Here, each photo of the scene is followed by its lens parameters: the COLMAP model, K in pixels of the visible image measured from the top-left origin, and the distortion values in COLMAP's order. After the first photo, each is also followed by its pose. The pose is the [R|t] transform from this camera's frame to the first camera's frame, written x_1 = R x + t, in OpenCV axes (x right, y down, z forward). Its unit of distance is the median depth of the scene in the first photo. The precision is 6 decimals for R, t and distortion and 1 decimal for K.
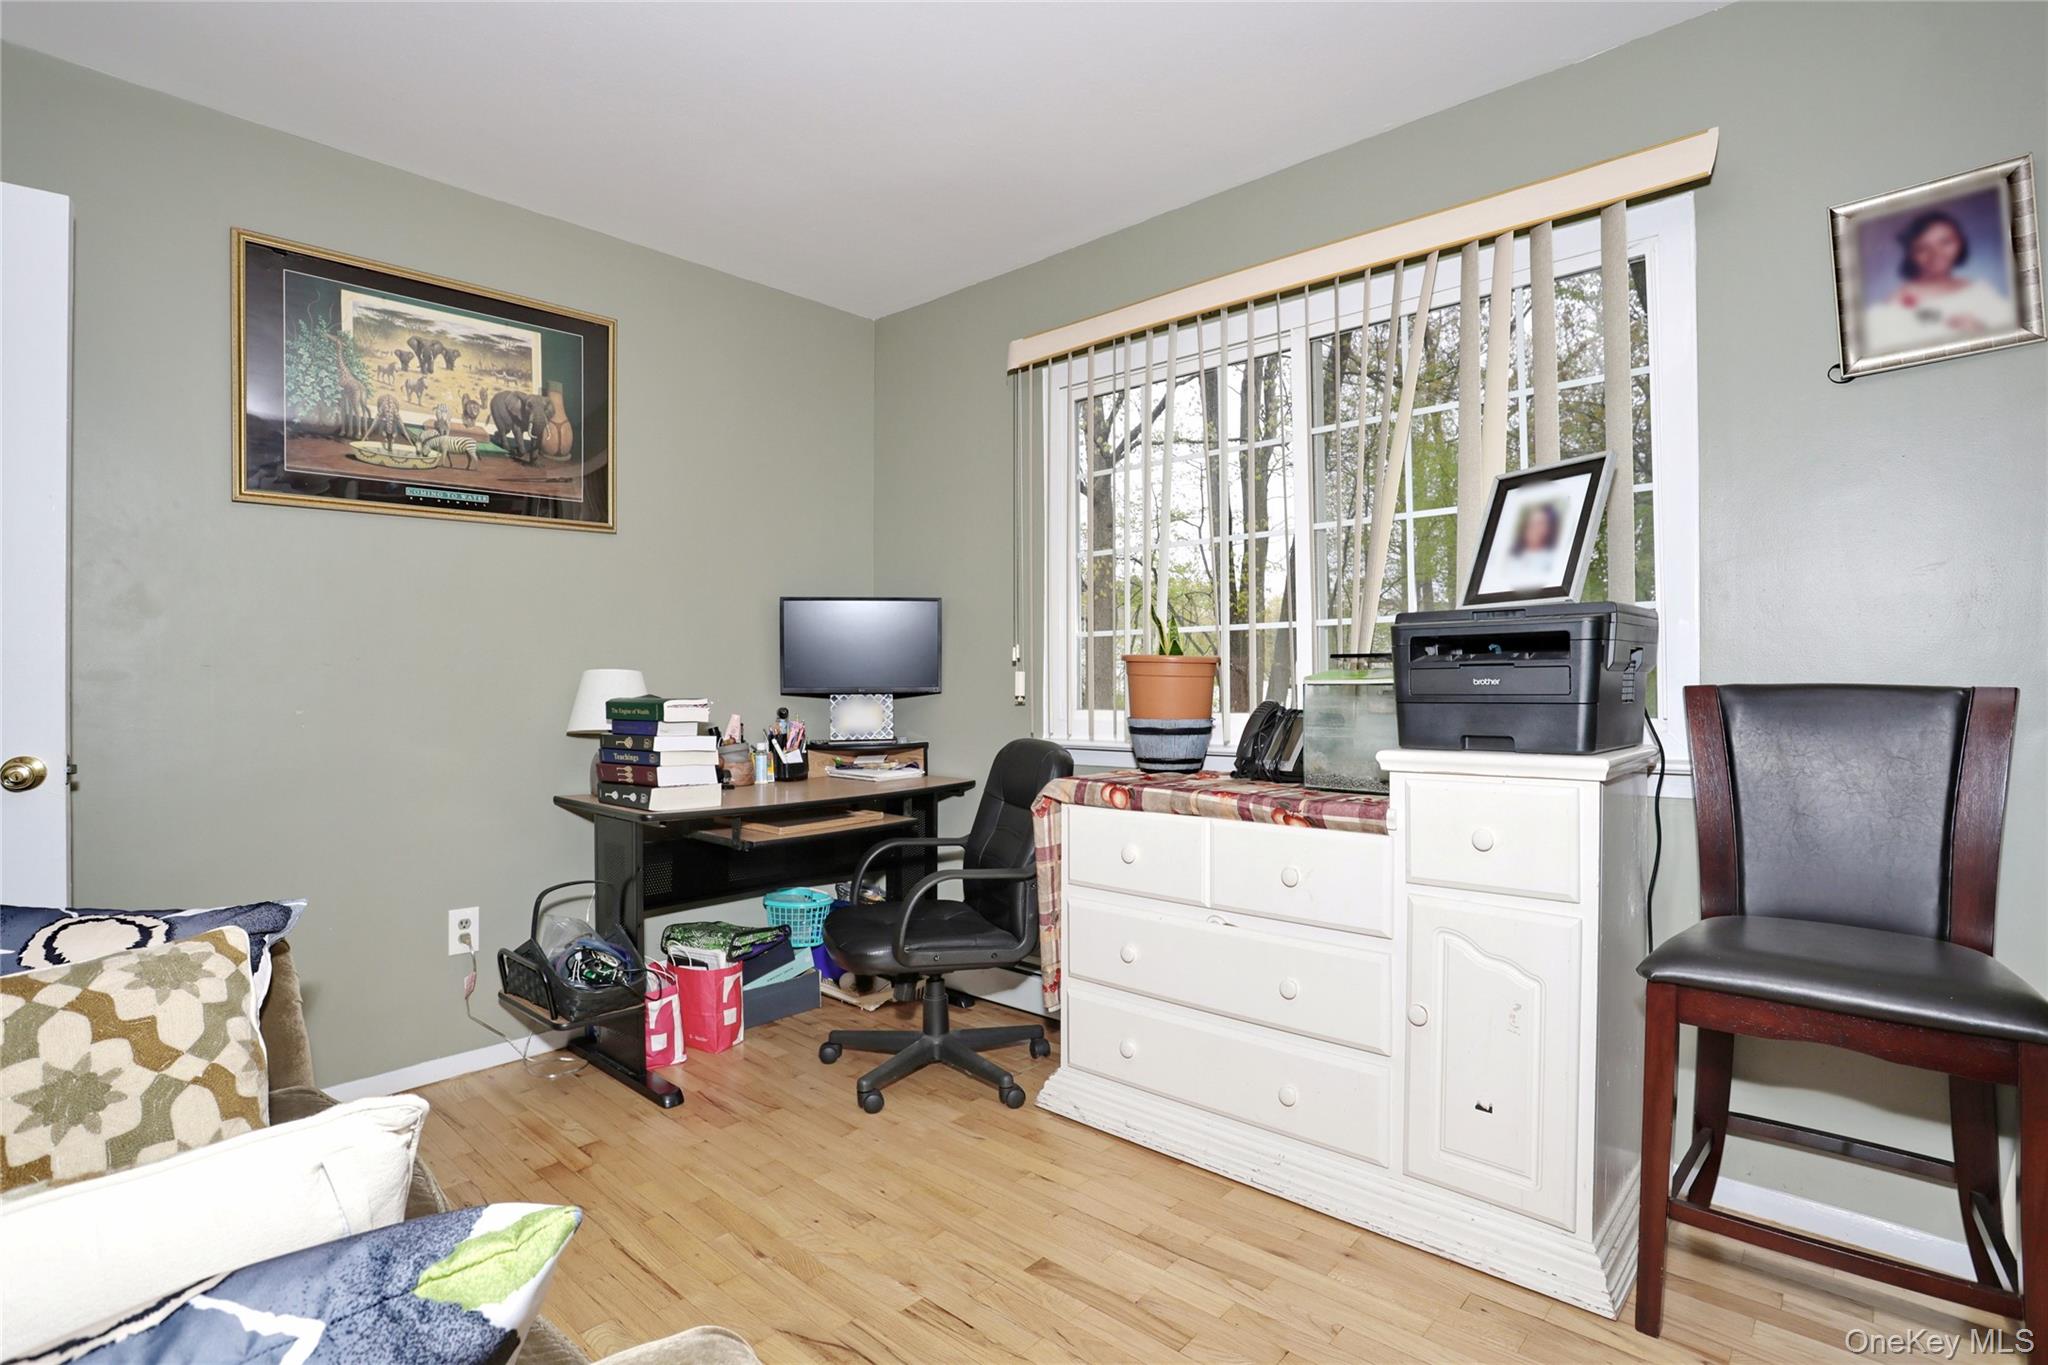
lens RADIAL K [[993.8, 0, 1016.9], [0, 993.8, 676.3], [0, 0, 1]] dist [-0.074802, 0.028807]
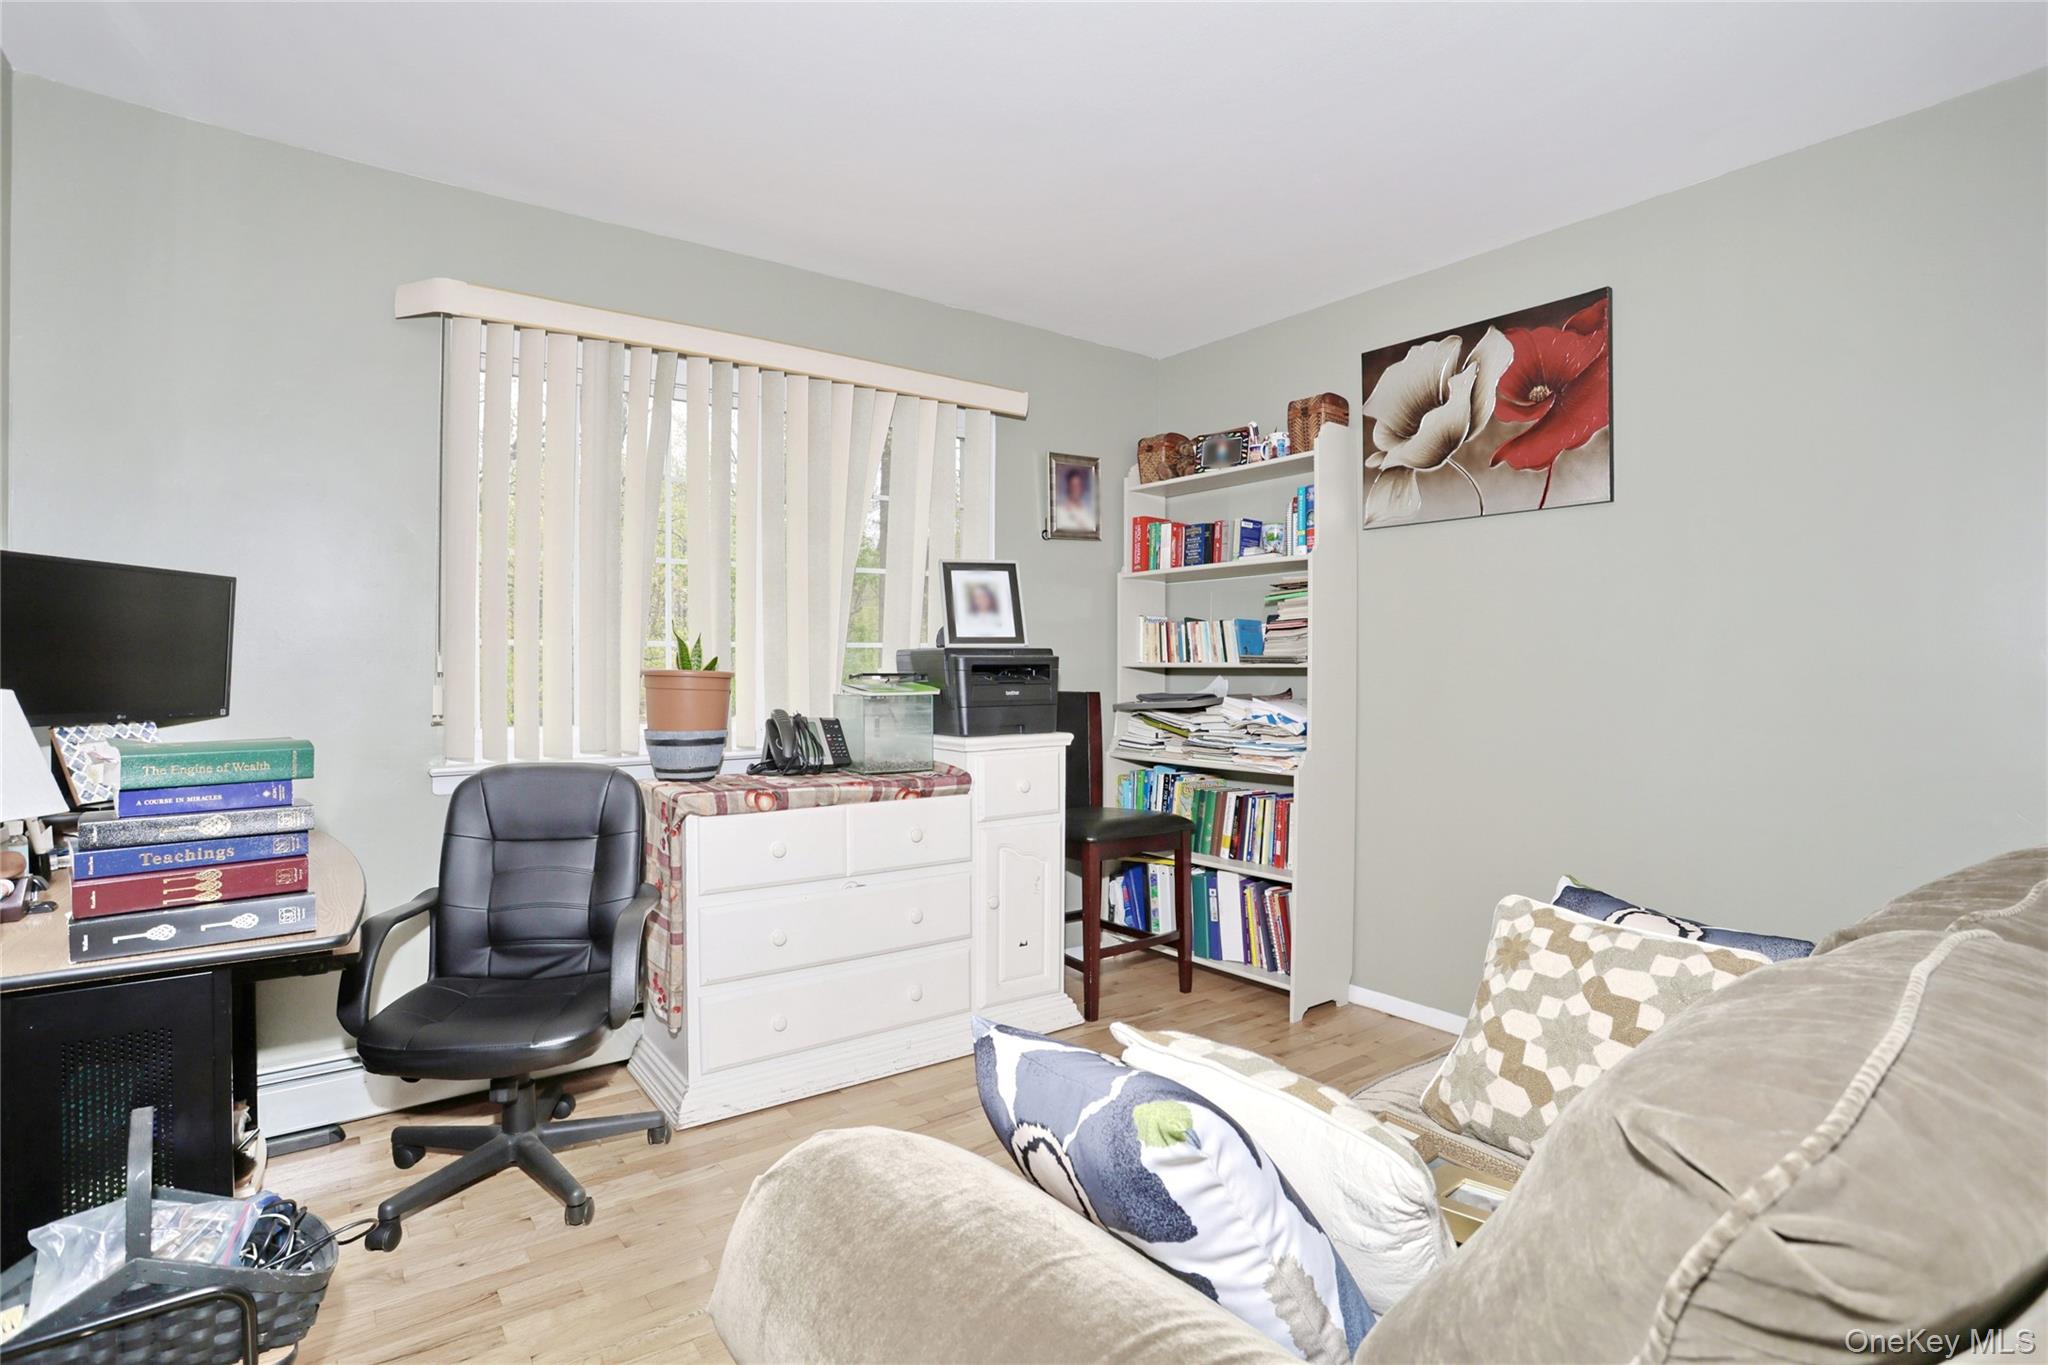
lens RADIAL K [[993.8, 0, 1016.9], [0, 993.8, 676.3], [0, 0, 1]] dist [-0.074802, 0.028807]
pose [[0.227917, 0.002753, 0.973677, -1.005200], [0.004117, 0.999984, -0.003791, -0.014043], [-0.973672, 0.004873, 0.227902, 0.518989]]
